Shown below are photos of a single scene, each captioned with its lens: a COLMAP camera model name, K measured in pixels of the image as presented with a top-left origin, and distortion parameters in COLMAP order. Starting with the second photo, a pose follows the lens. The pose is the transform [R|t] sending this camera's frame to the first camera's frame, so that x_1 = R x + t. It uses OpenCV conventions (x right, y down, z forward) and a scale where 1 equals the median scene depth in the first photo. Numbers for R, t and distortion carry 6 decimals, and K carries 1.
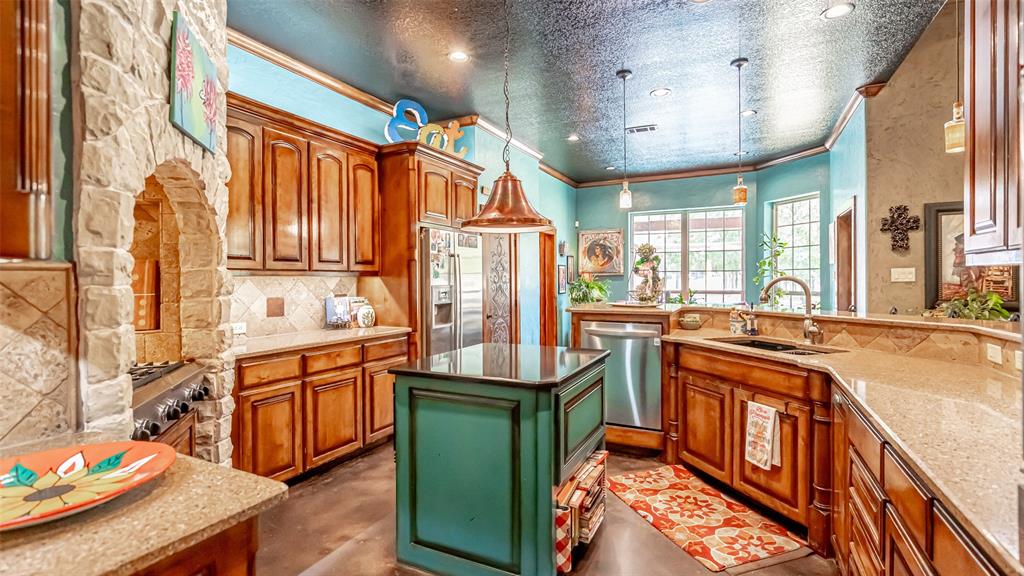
lens RADIAL K [[463.6, 0, 512.2], [0, 463.6, 281.1], [0, 0, 1]] dist [-0.003480, 0.002310]
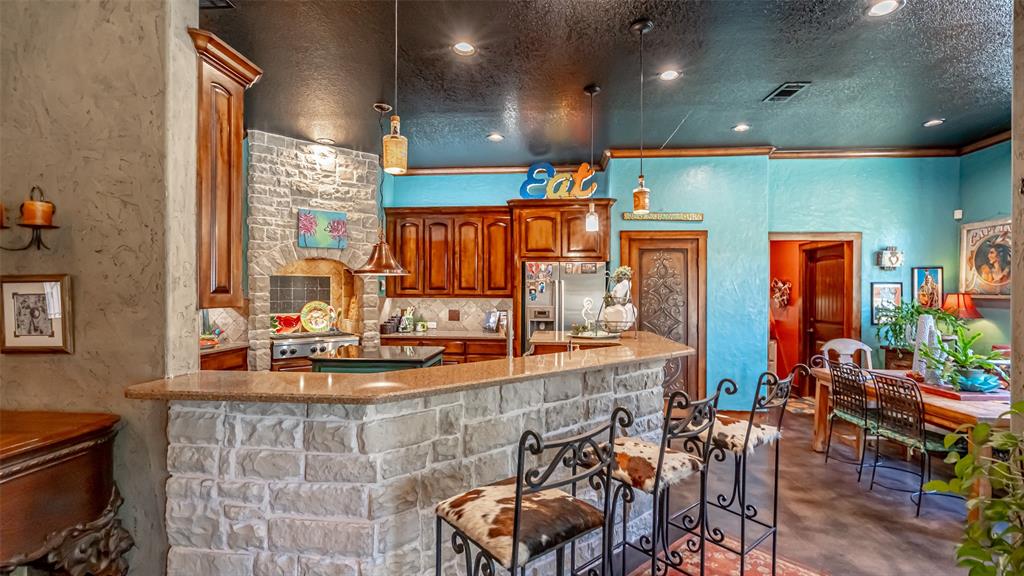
lens RADIAL K [[463.6, 0, 517.0], [0, 463.6, 289.9], [0, 0, 1]] dist [-0.003480, 0.002310]
pose [[0.382276, 0.002561, -0.924045, 0.522397], [-0.010335, 0.999945, -0.001504, -0.017167], [0.923990, 0.010125, 0.382282, 0.243791]]
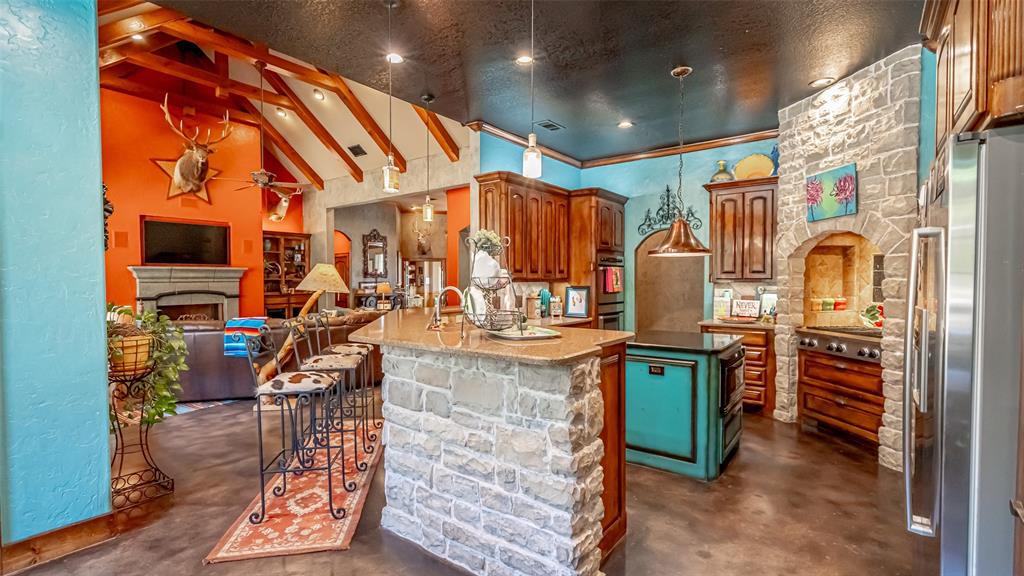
lens RADIAL K [[463.6, 0, 514.3], [0, 463.6, 290.9], [0, 0, 1]] dist [-0.003480, 0.002310]
pose [[-0.983521, 0.001606, 0.180786, 0.071525], [0.007012, 0.999547, 0.029266, -0.011758], [-0.180657, 0.030051, -0.983087, 0.799846]]
